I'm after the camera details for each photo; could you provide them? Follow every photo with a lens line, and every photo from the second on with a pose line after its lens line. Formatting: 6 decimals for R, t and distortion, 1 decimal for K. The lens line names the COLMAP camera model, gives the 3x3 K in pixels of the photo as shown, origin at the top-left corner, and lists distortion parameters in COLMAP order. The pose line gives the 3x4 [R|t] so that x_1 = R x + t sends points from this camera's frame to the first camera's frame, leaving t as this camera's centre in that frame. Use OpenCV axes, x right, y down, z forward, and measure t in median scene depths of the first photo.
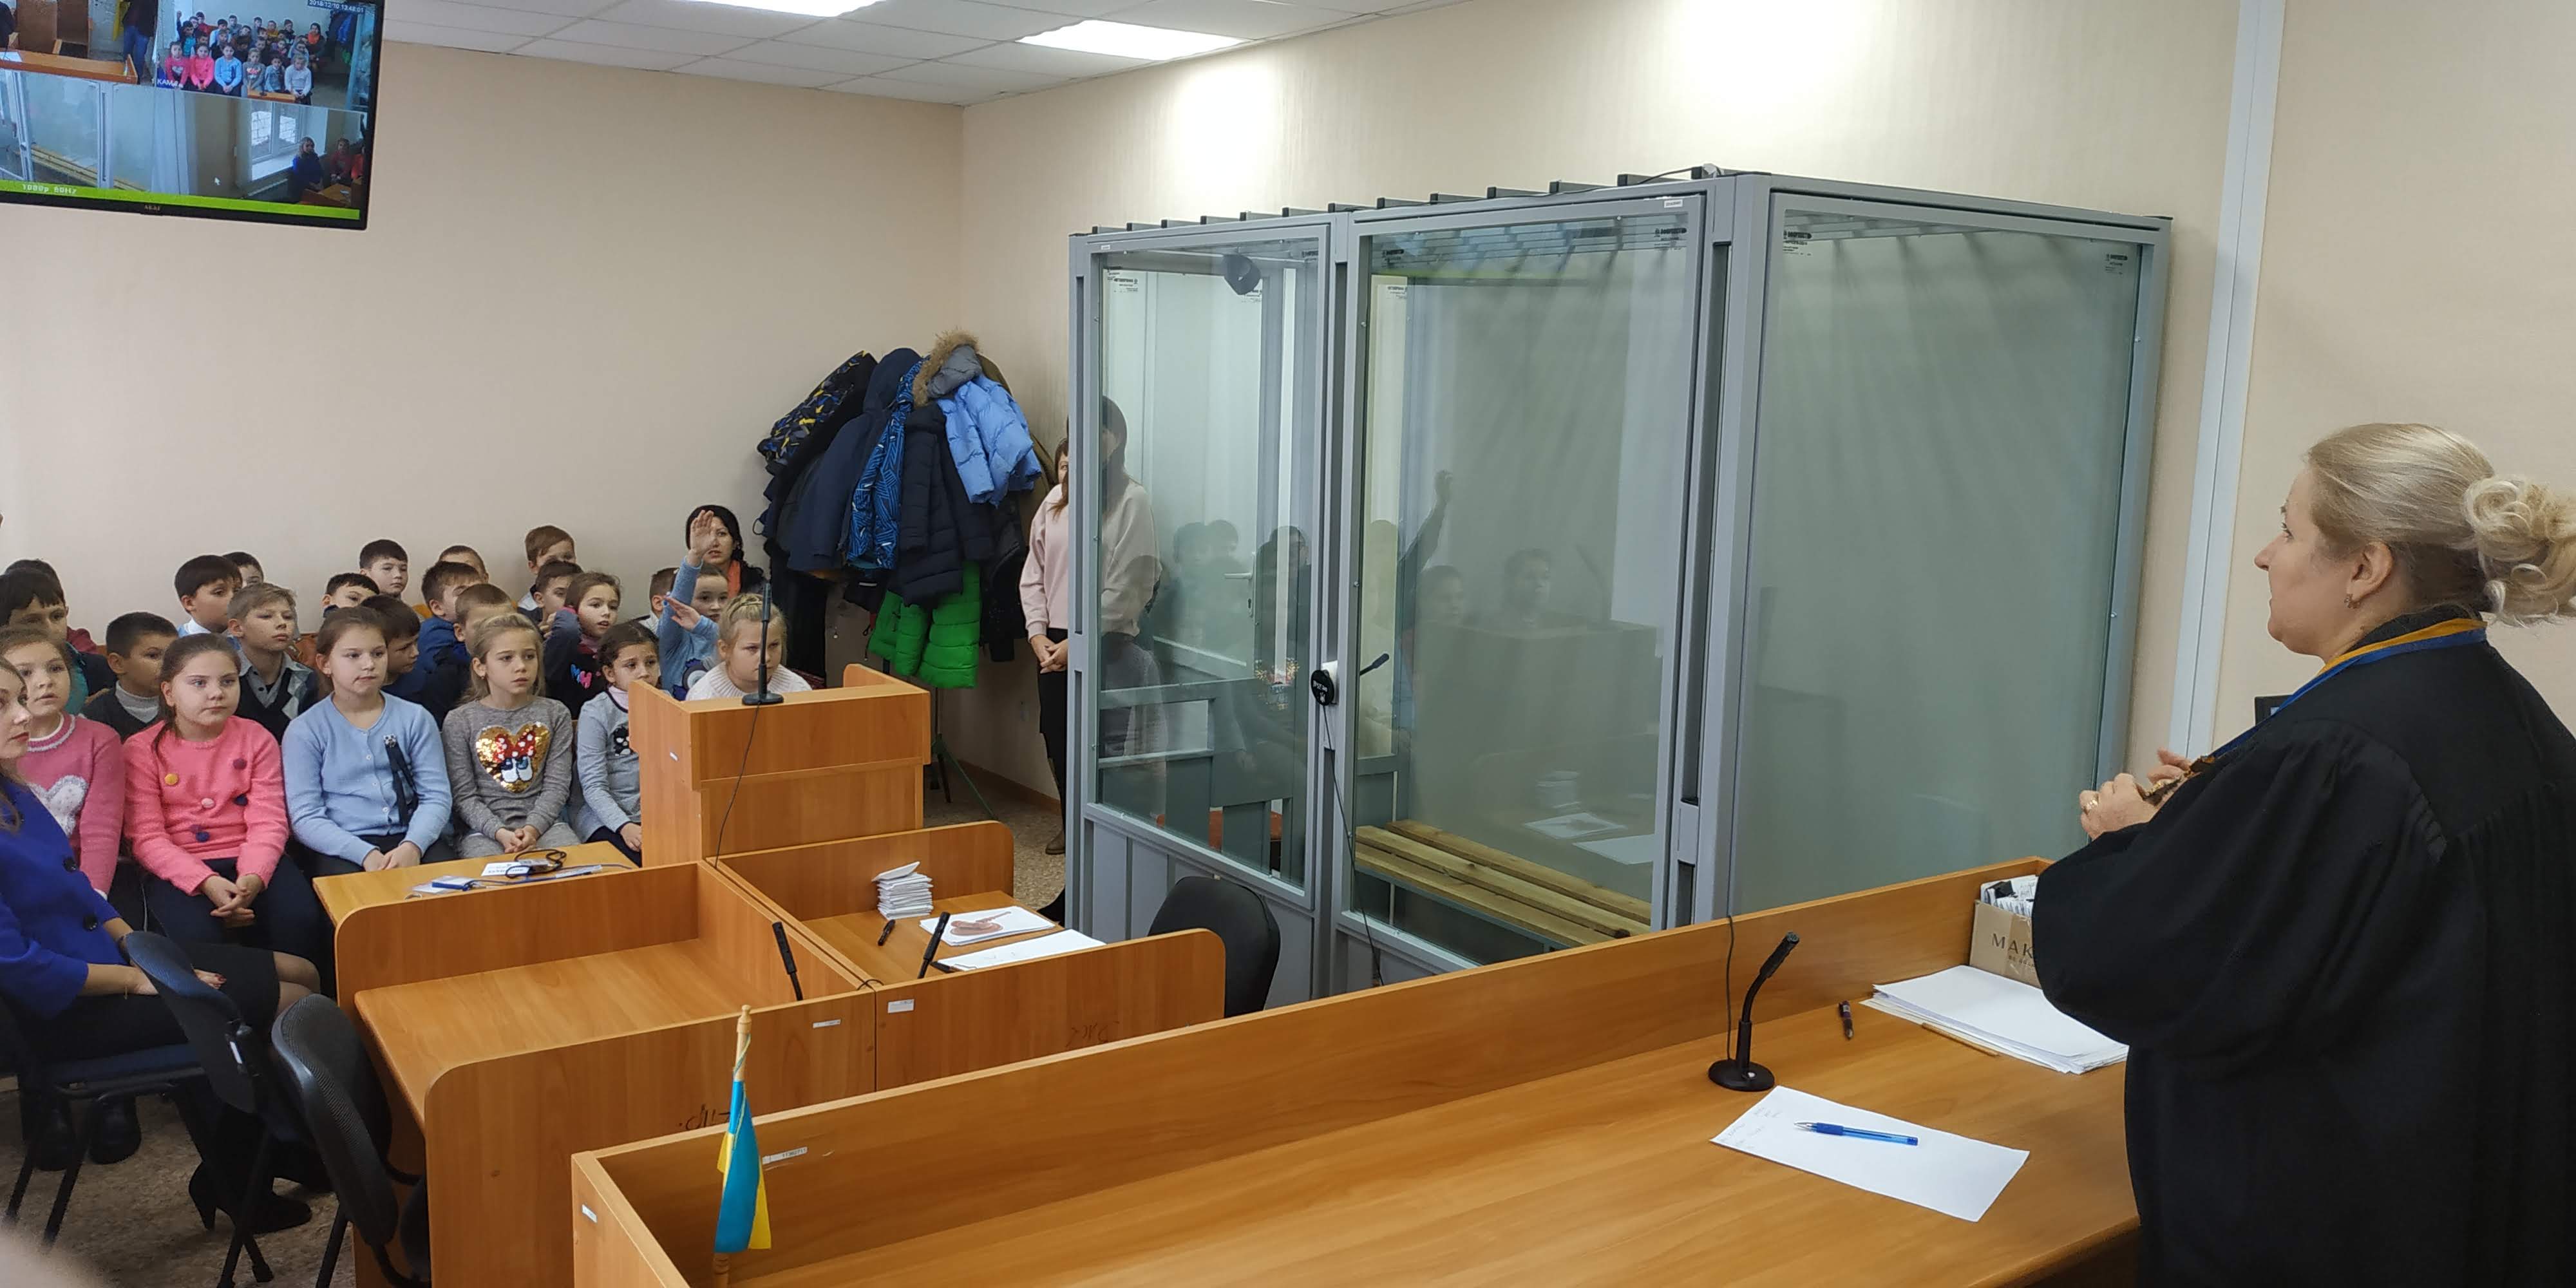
lens RADIAL K [[1861.2, 0, 1288.0], [0, 1861.2, 644.0], [0, 0, 1]] dist [0.038874, -0.072439]
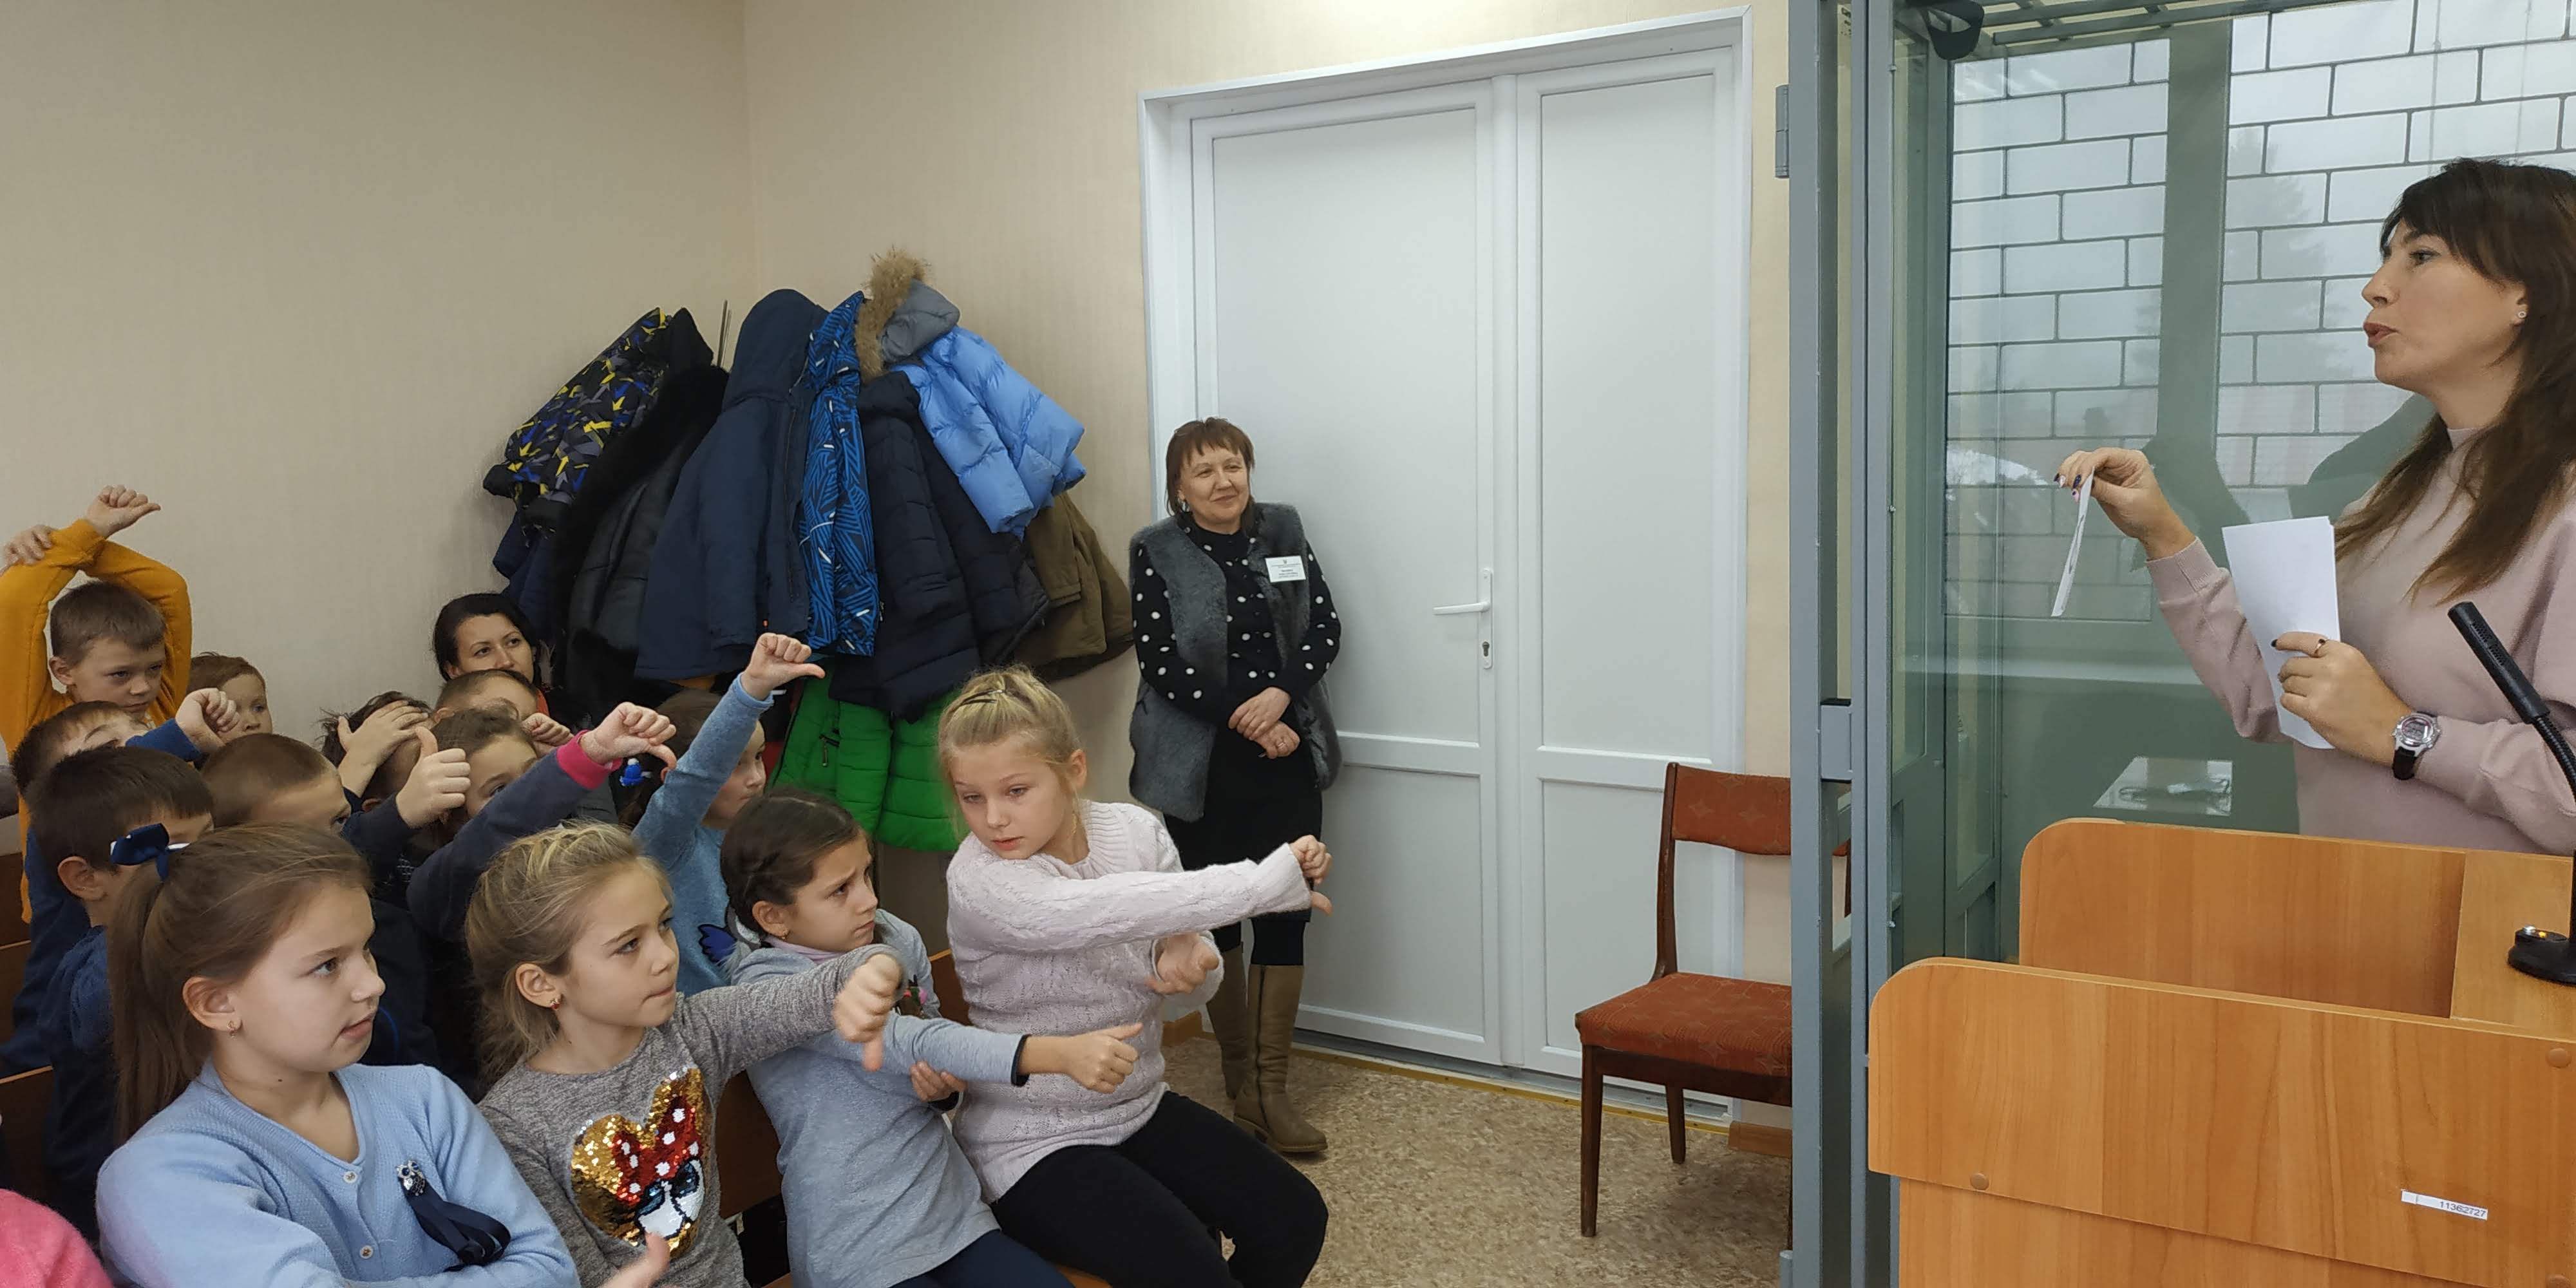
lens RADIAL K [[1852.5, 0, 1274.4], [0, 1852.5, 638.0], [0, 0, 1]] dist [0.173050, -0.456500]
pose [[0.924379, -0.101359, 0.367763, -0.503798], [0.114348, 0.993347, -0.013639, -0.038160], [-0.363934, 0.054661, 0.929820, 0.676470]]
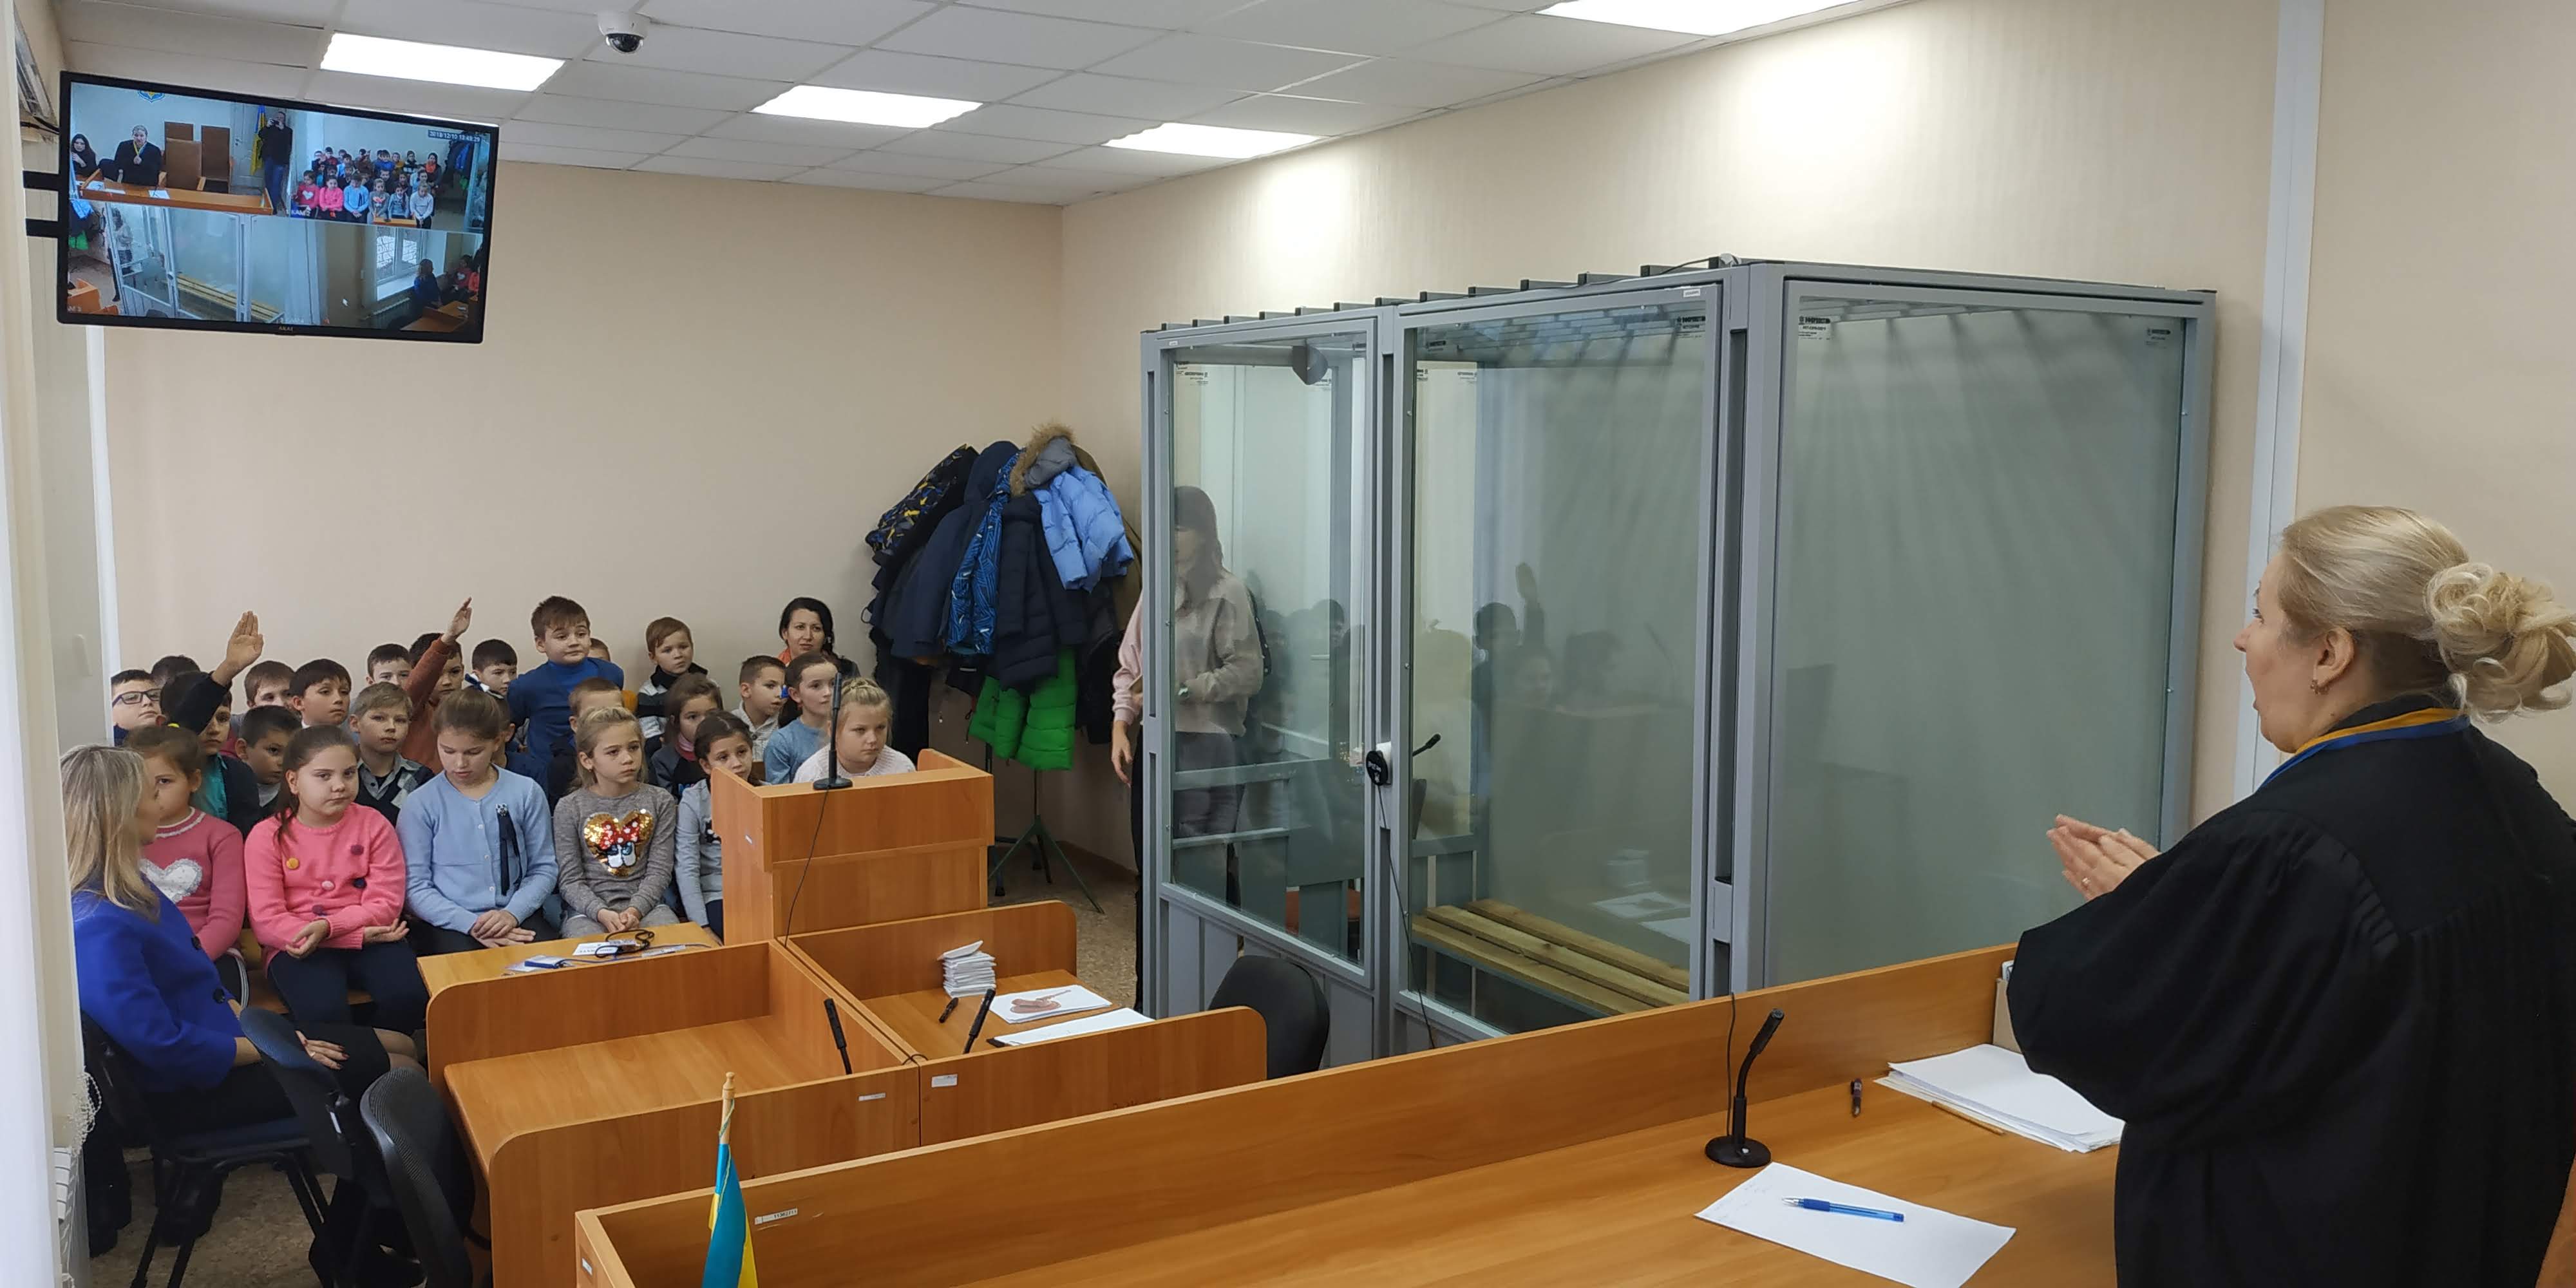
lens RADIAL K [[1867.5, 0, 1284.6], [0, 1867.5, 634.5], [0, 0, 1]] dist [0.061576, -0.143415]
pose [[0.997189, -0.012835, -0.073817, 0.042043], [0.009335, 0.998825, -0.047562, -0.001386], [0.074340, 0.046739, 0.996137, -0.023847]]
